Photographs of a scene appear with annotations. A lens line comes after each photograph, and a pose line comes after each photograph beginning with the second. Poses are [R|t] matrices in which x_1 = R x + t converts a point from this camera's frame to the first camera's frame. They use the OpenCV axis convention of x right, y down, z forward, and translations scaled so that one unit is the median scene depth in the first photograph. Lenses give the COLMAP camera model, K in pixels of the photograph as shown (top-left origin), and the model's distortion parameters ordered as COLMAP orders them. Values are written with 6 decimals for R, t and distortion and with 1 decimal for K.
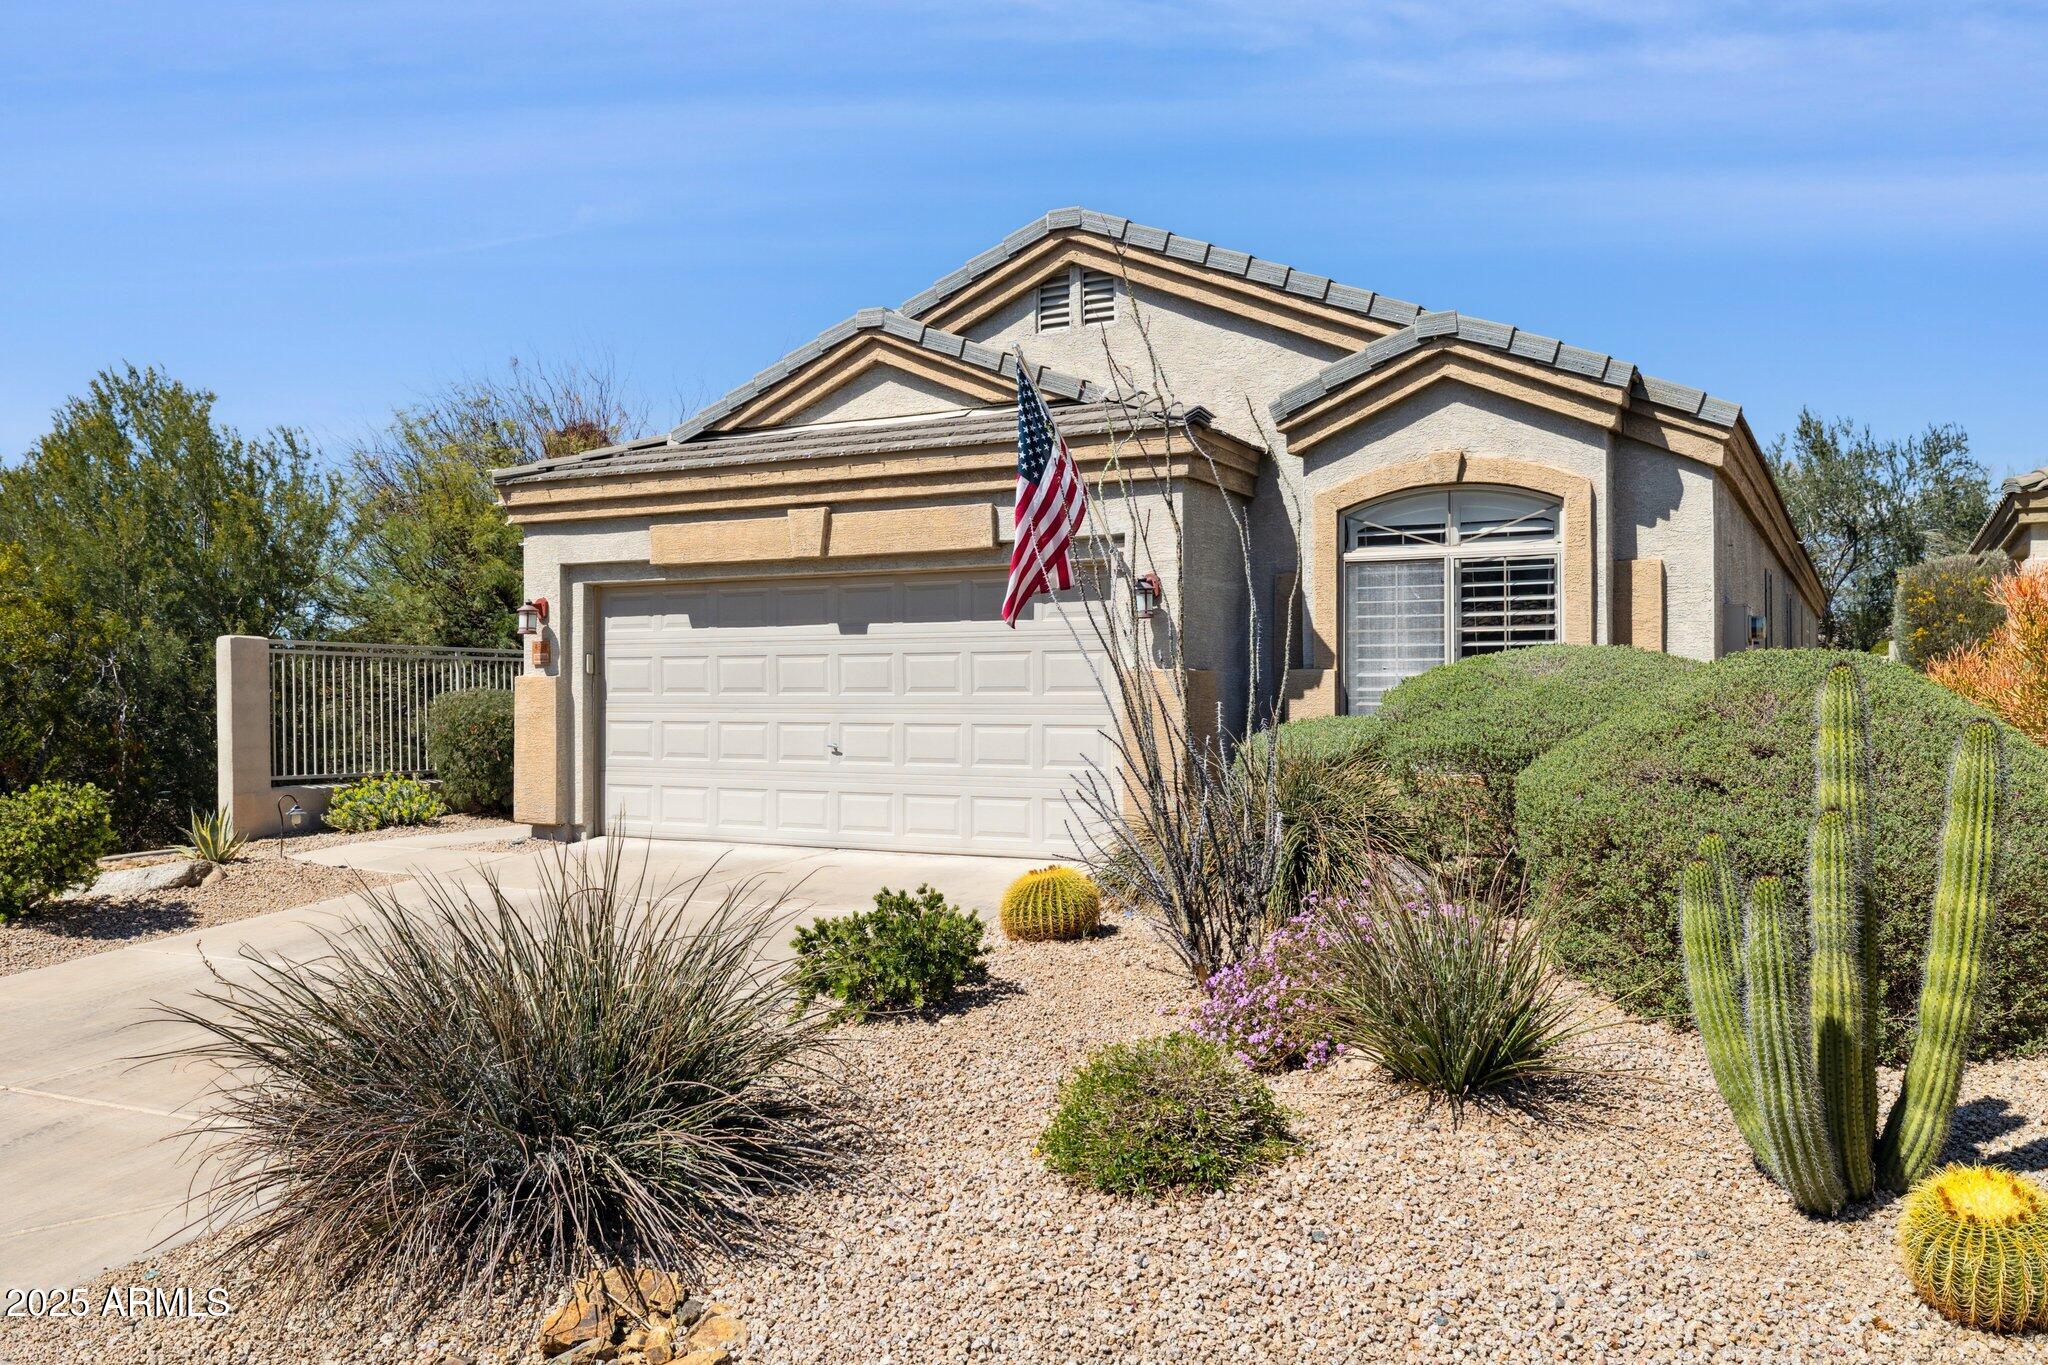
lens RADIAL K [[1640.1, 0, 1021.2], [0, 1640.1, 673.6], [0, 0, 1]] dist [-0.012944, -0.003513]
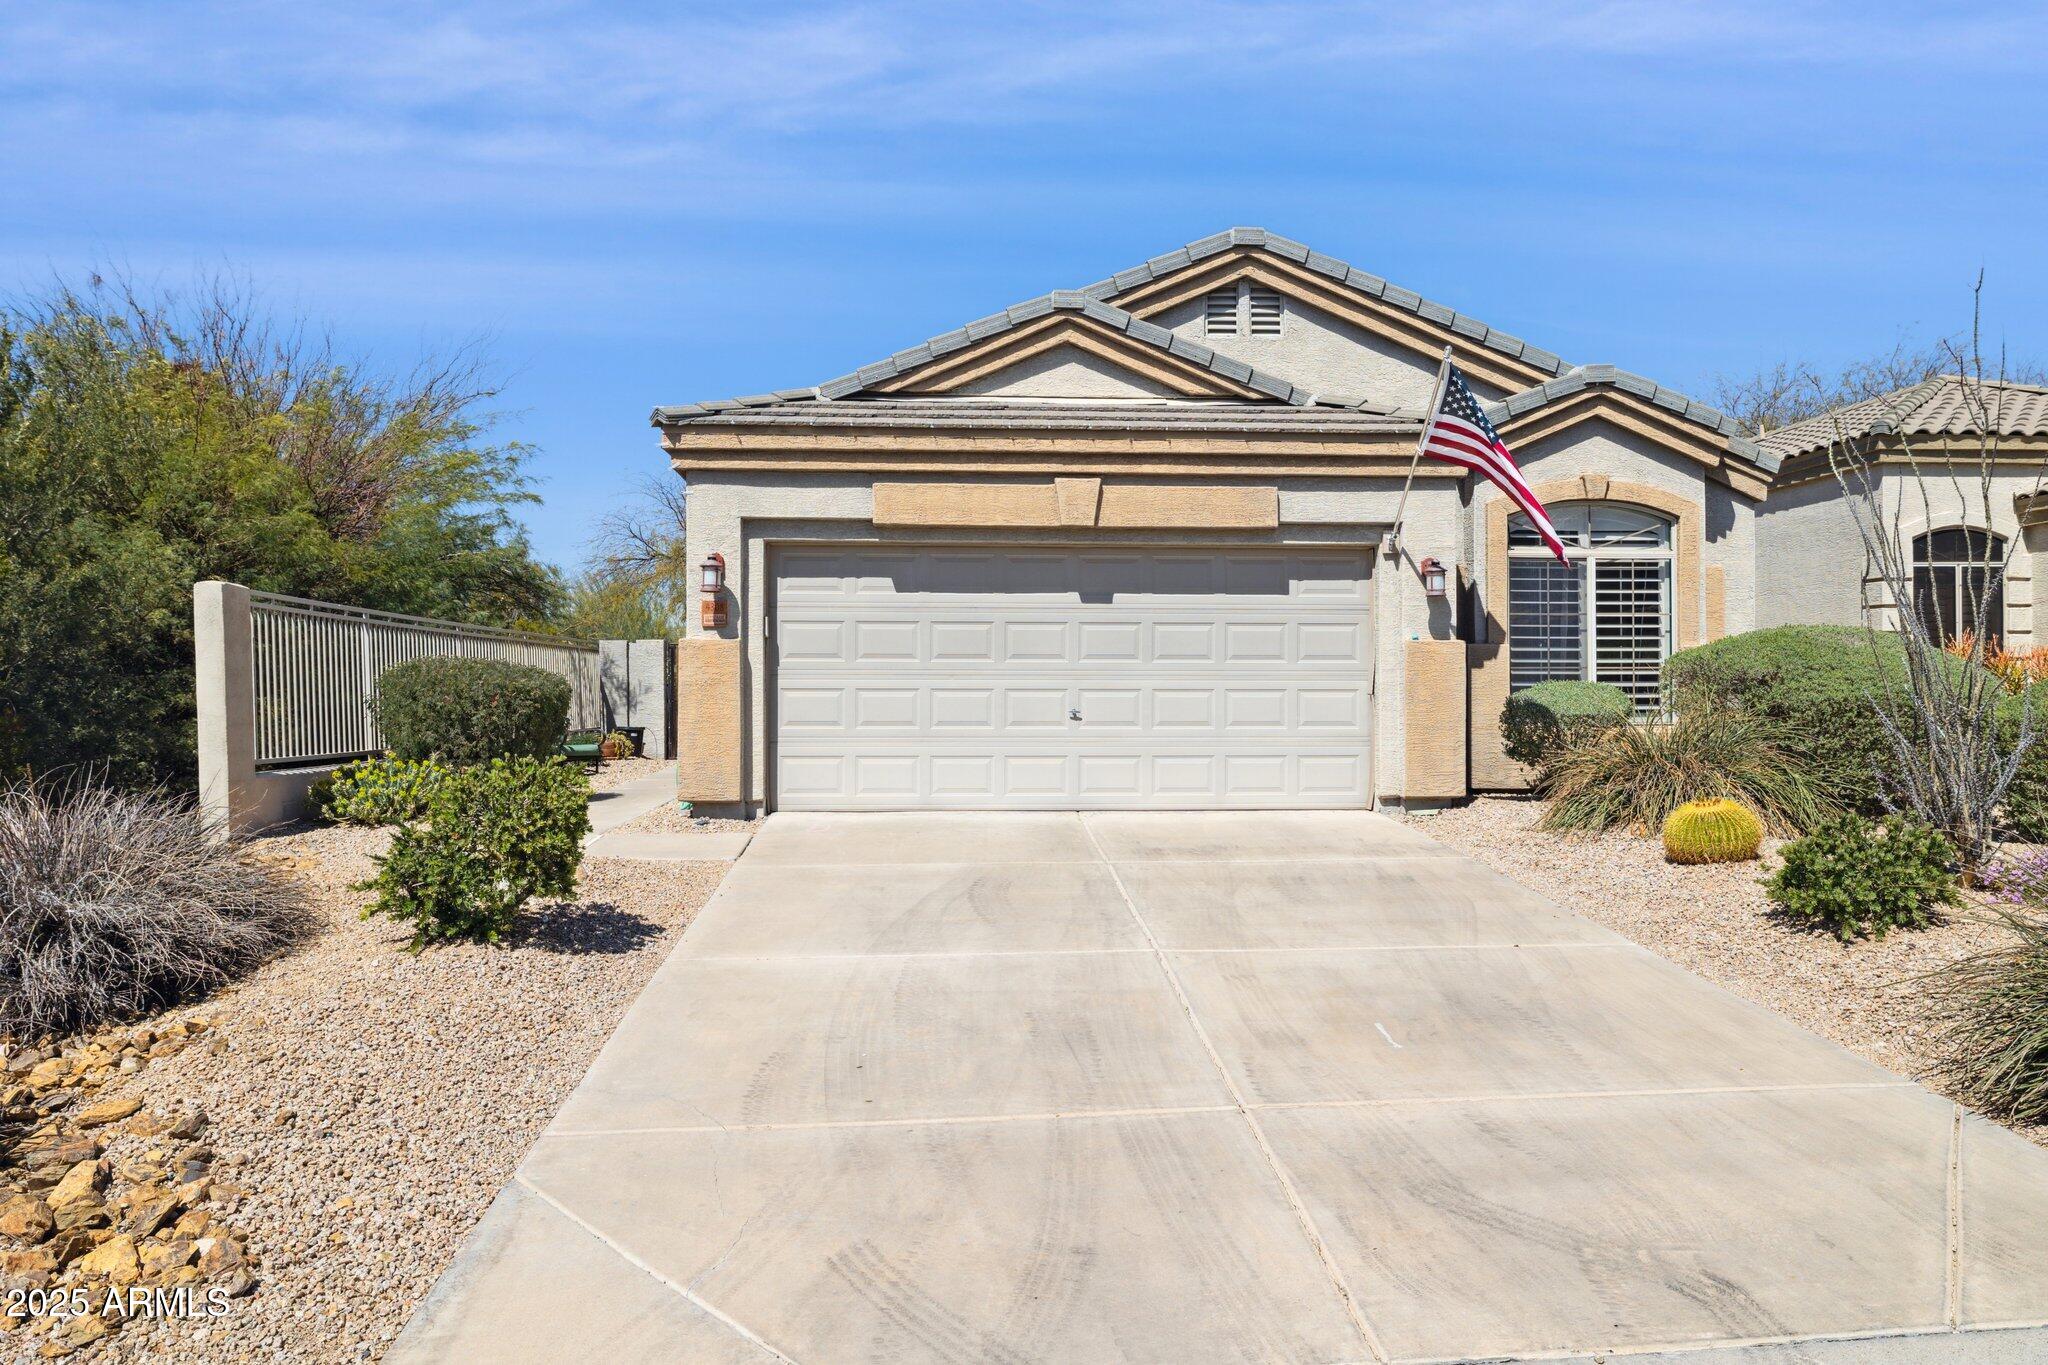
lens RADIAL K [[1396.4, 0, 1032.1], [0, 1396.4, 677.6], [0, 0, 1]] dist [-0.007978, 0.000232]
pose [[0.850994, 0.006245, 0.525138, -0.589128], [-0.009995, 0.999941, 0.004306, 0.019179], [-0.525080, -0.008913, 0.851006, 0.265409]]
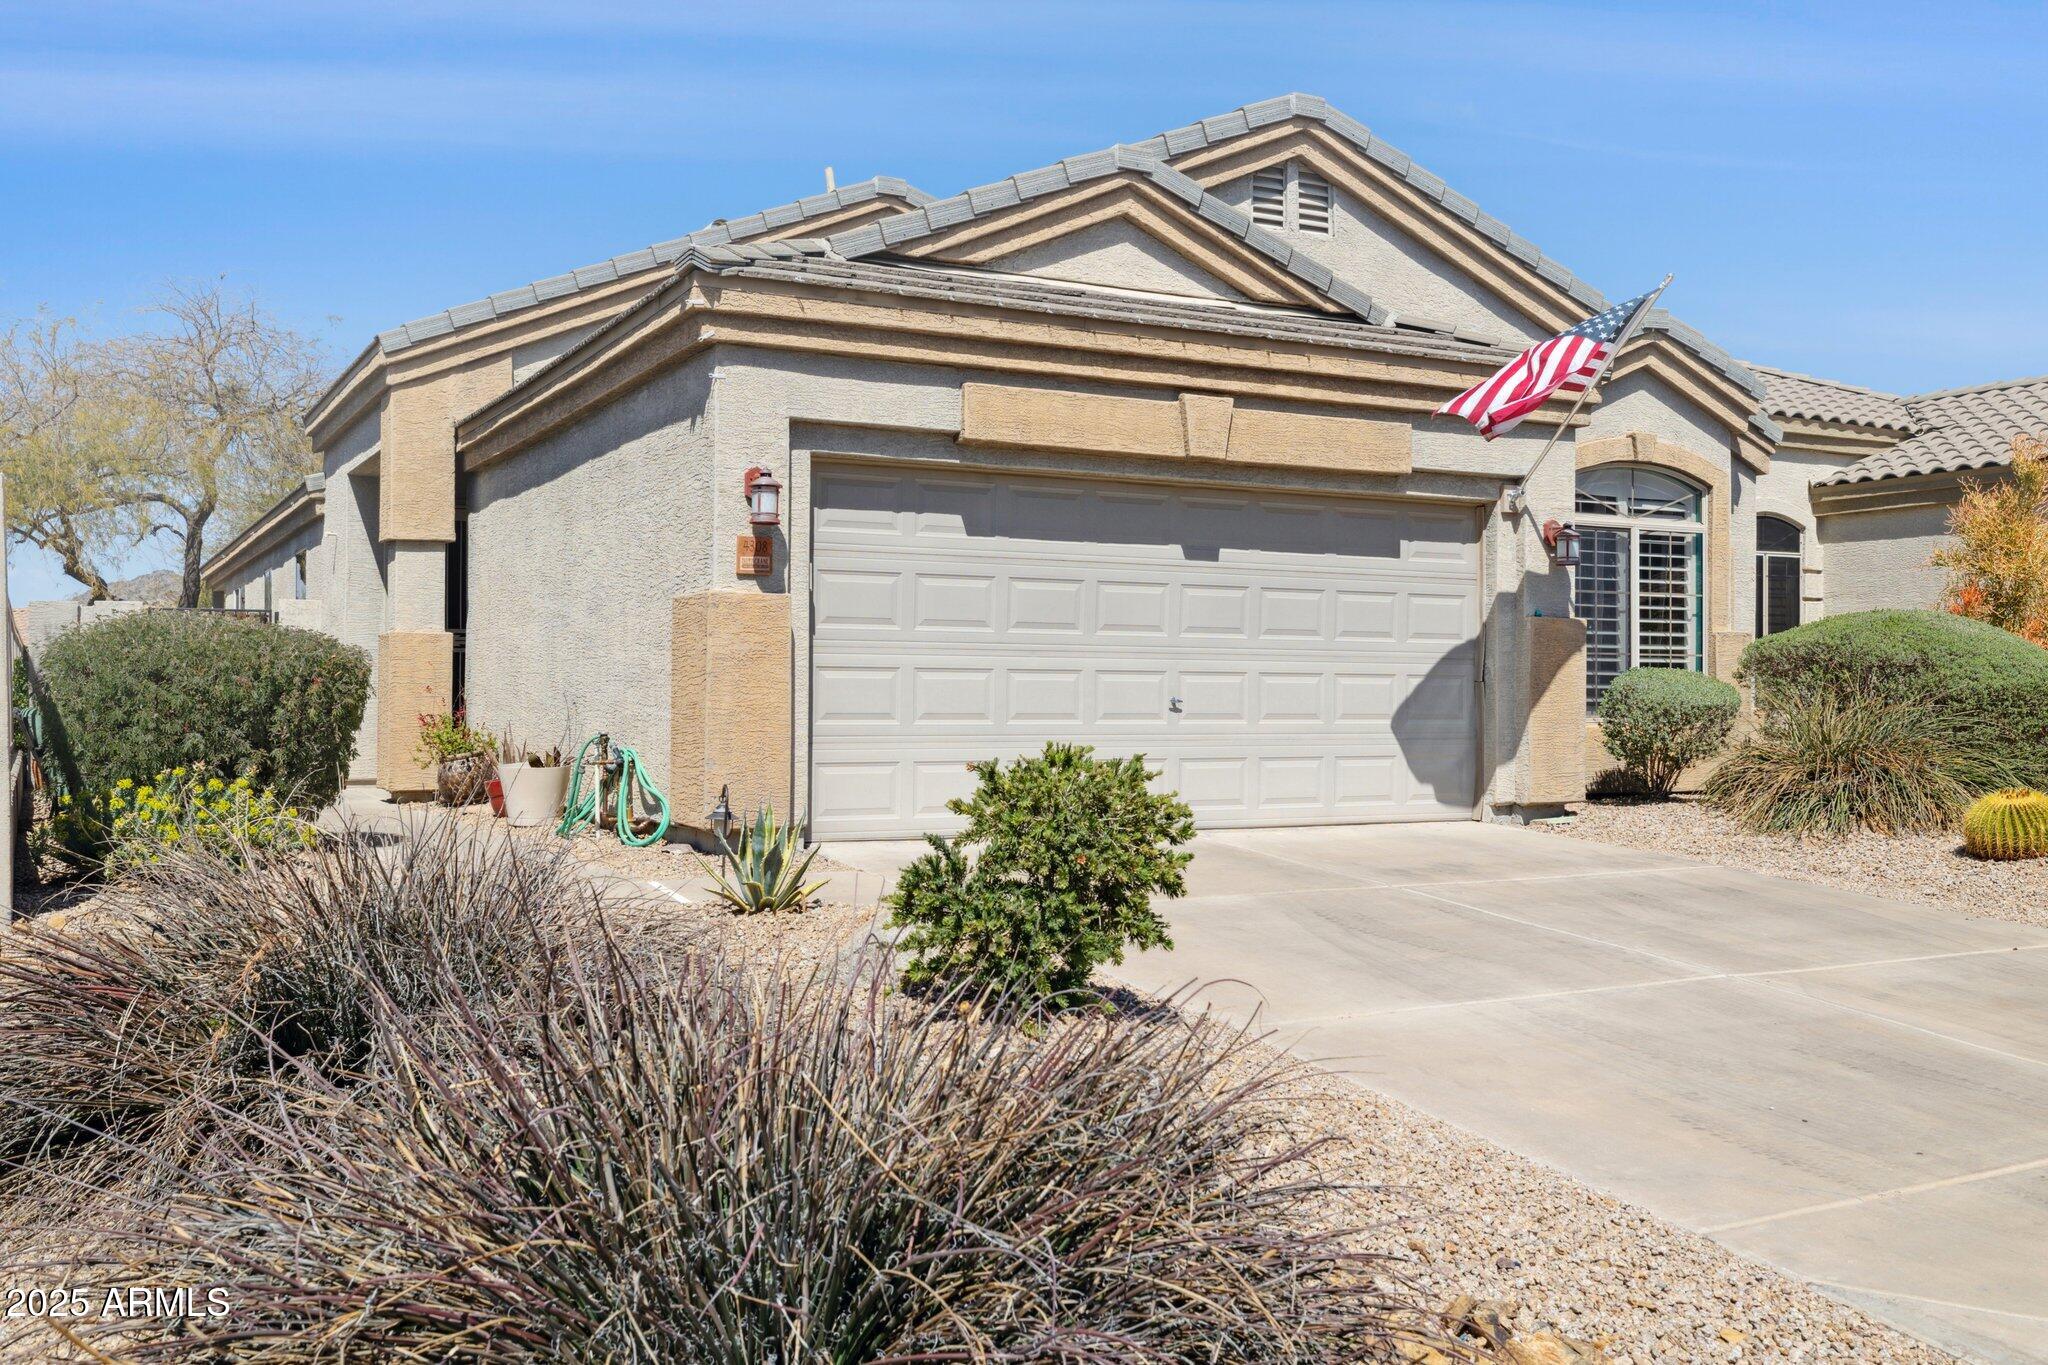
lens RADIAL K [[1828.7, 0, 1020.1], [0, 1828.7, 704.1], [0, 0, 1]] dist [-0.008710, -0.000968]
pose [[0.562158, 0.000958, 0.827029, -0.870283], [-0.018585, 0.999761, 0.011475, 0.036599], [-0.826821, -0.021821, 0.562042, 0.561441]]
